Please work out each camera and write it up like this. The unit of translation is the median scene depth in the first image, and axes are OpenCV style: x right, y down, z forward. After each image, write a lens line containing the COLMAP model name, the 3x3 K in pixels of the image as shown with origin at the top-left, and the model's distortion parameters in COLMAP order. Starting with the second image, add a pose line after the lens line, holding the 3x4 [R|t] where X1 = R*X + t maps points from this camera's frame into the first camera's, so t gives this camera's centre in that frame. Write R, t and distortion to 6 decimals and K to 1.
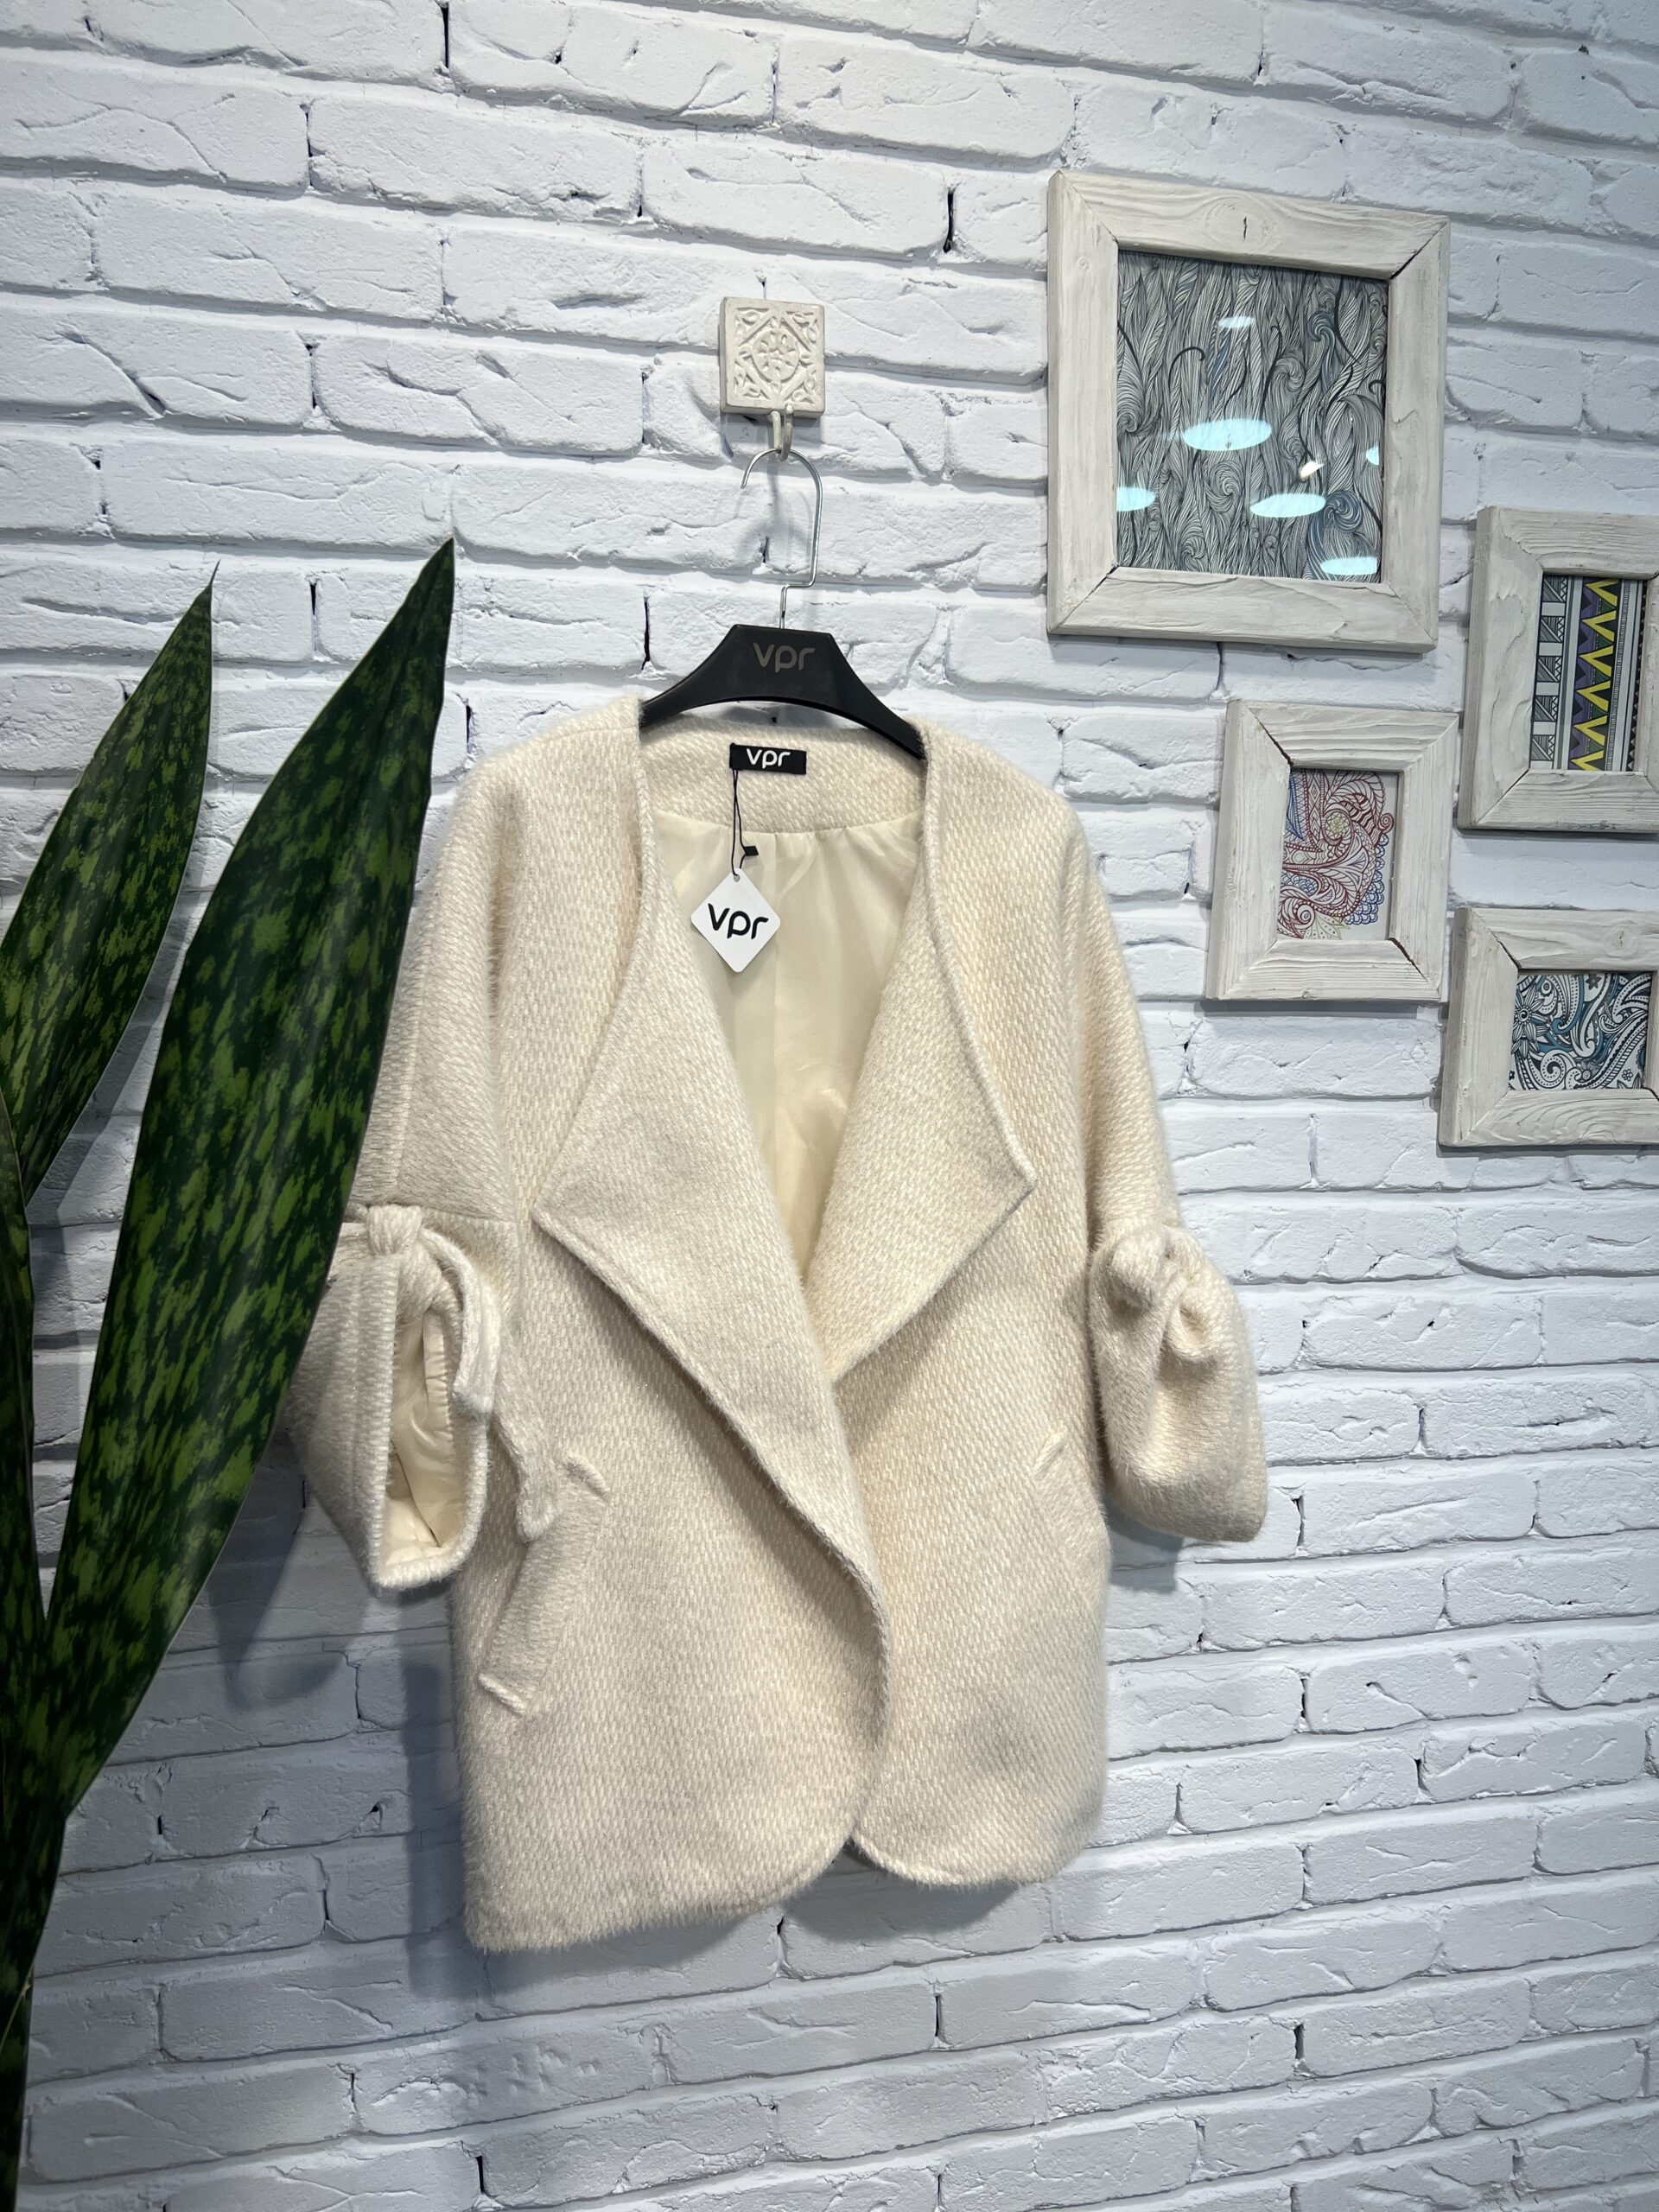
lens RADIAL K [[1704.3, 0, 835.8], [0, 1704.3, 1118.4], [0, 0, 1]] dist [0.020447, -0.025182]
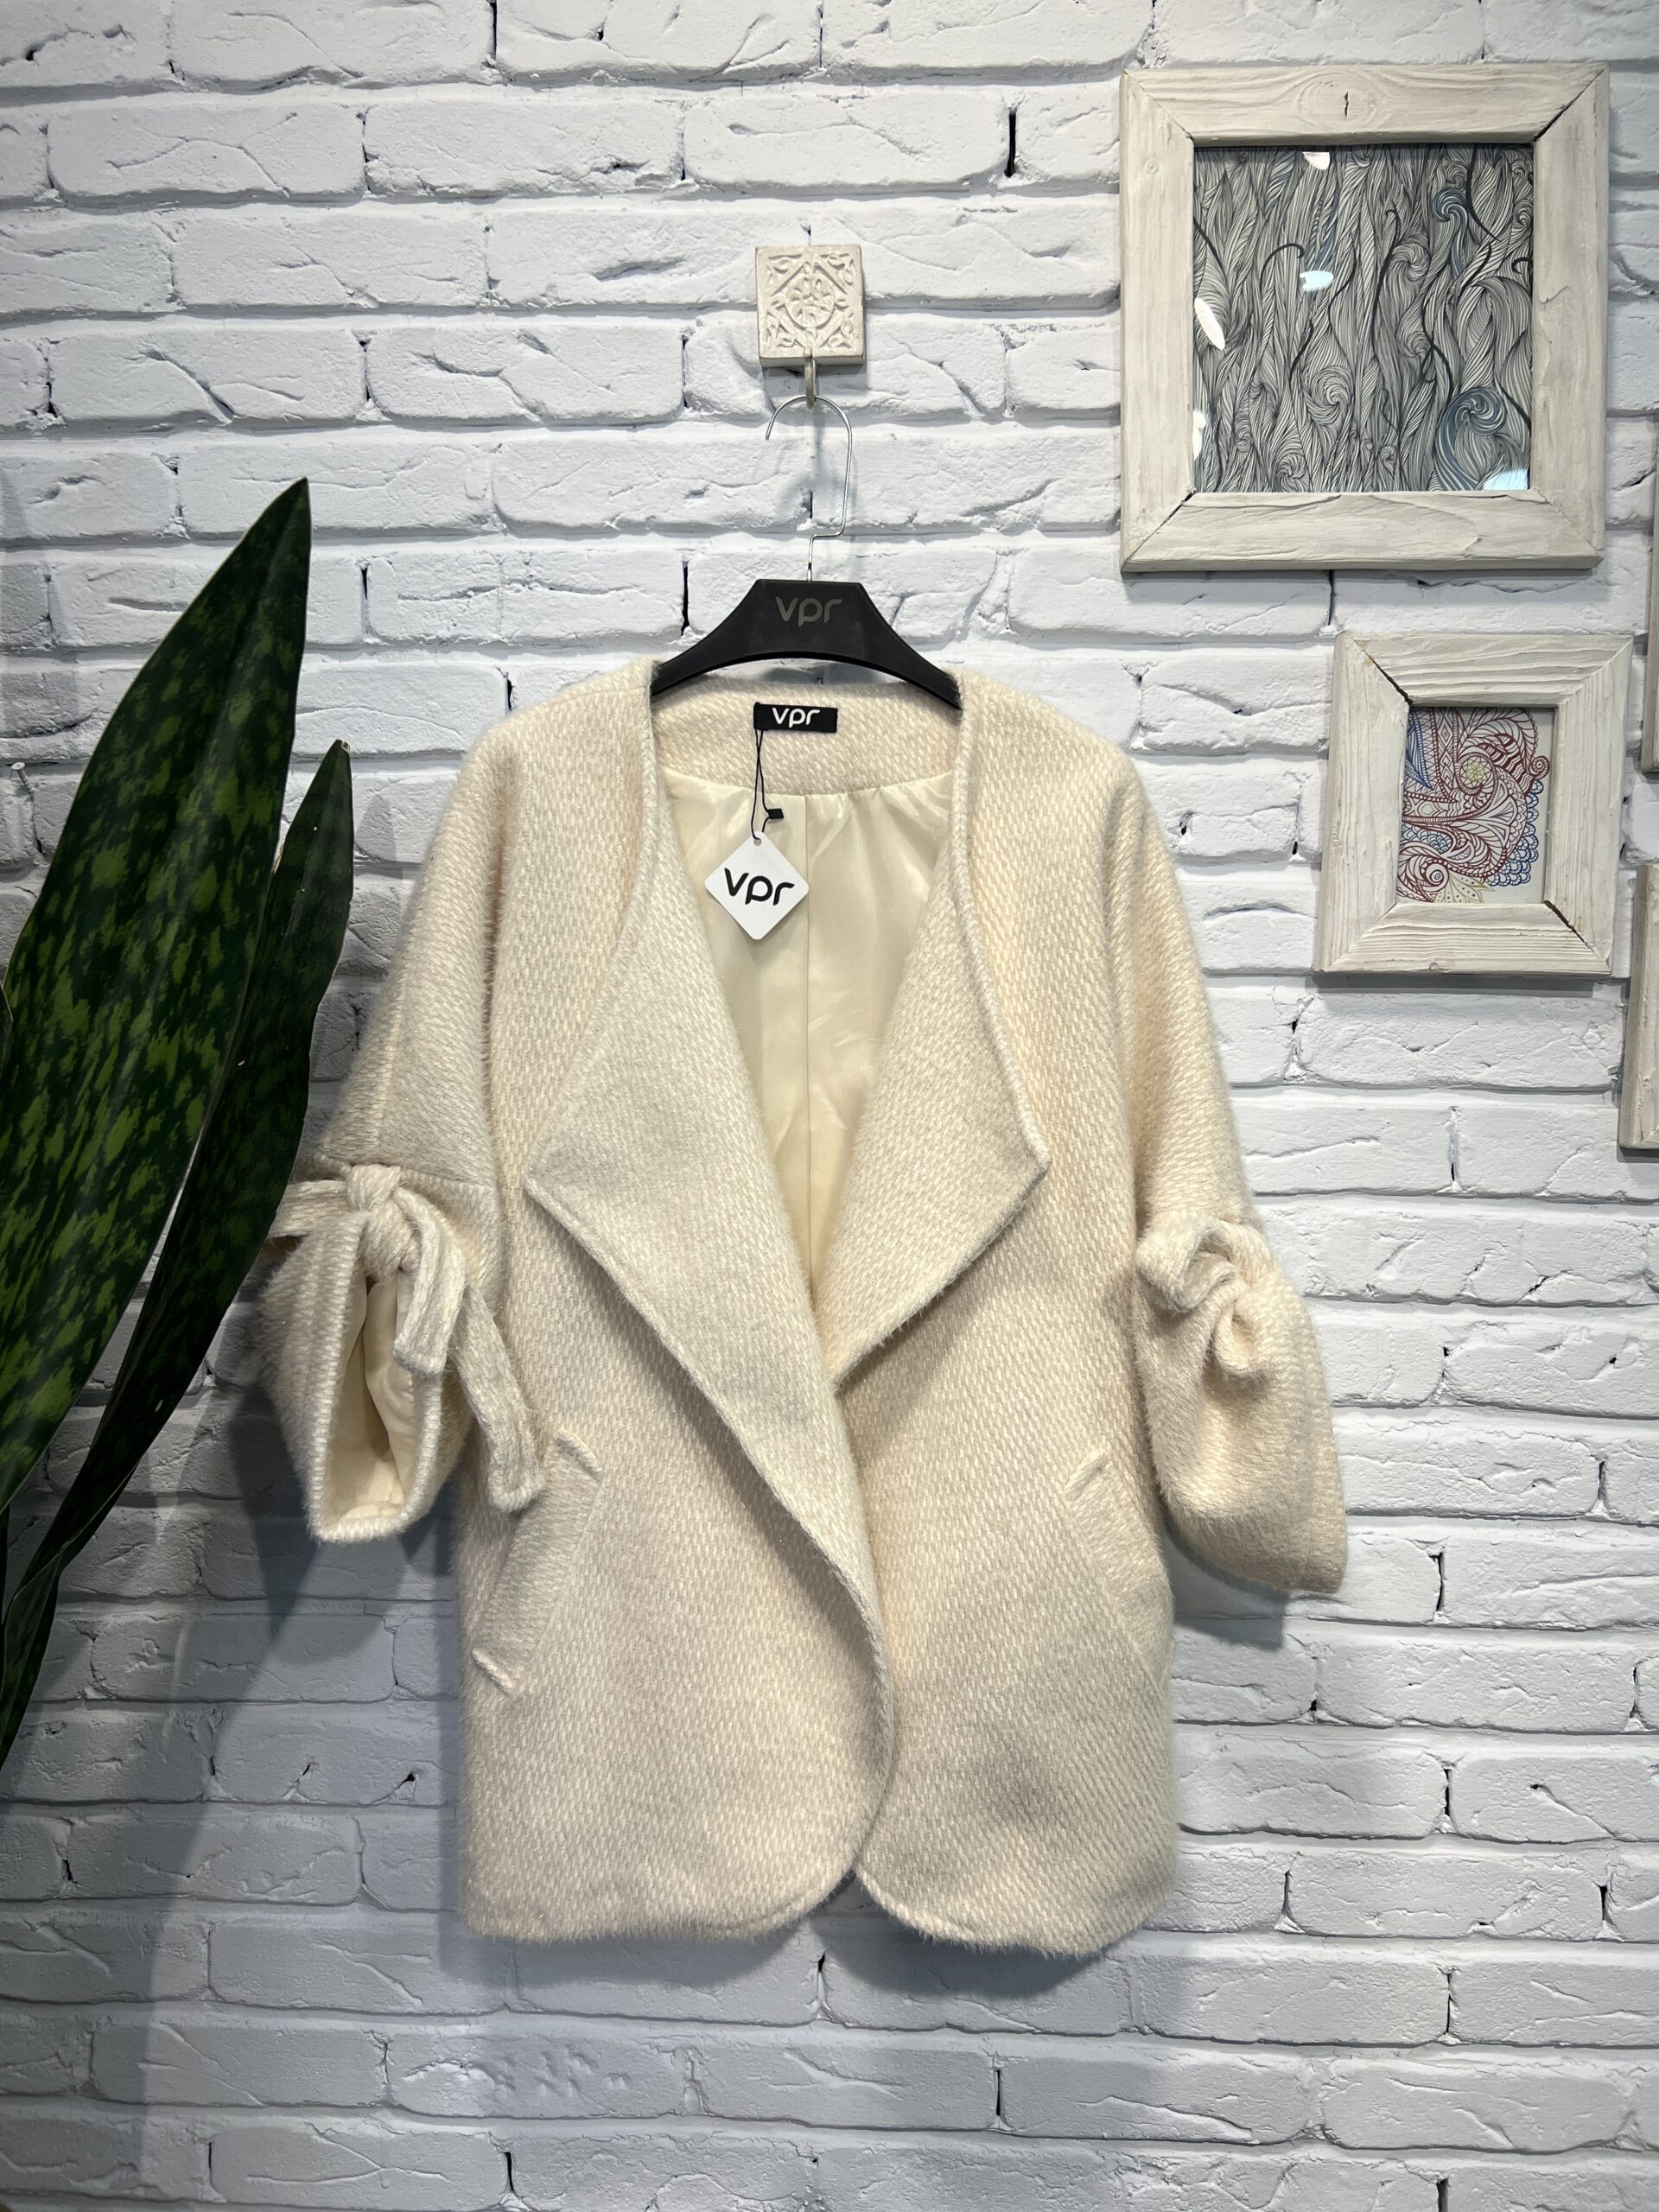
lens RADIAL K [[1704.2, 0, 820.5], [0, 1704.2, 1106.0], [0, 0, 1]] dist [0.020097, -0.024630]
pose [[0.959515, 0.014636, -0.281276, 0.237074], [-0.024826, 0.999157, -0.032699, 0.036587], [0.280560, 0.038358, 0.959070, 0.089976]]
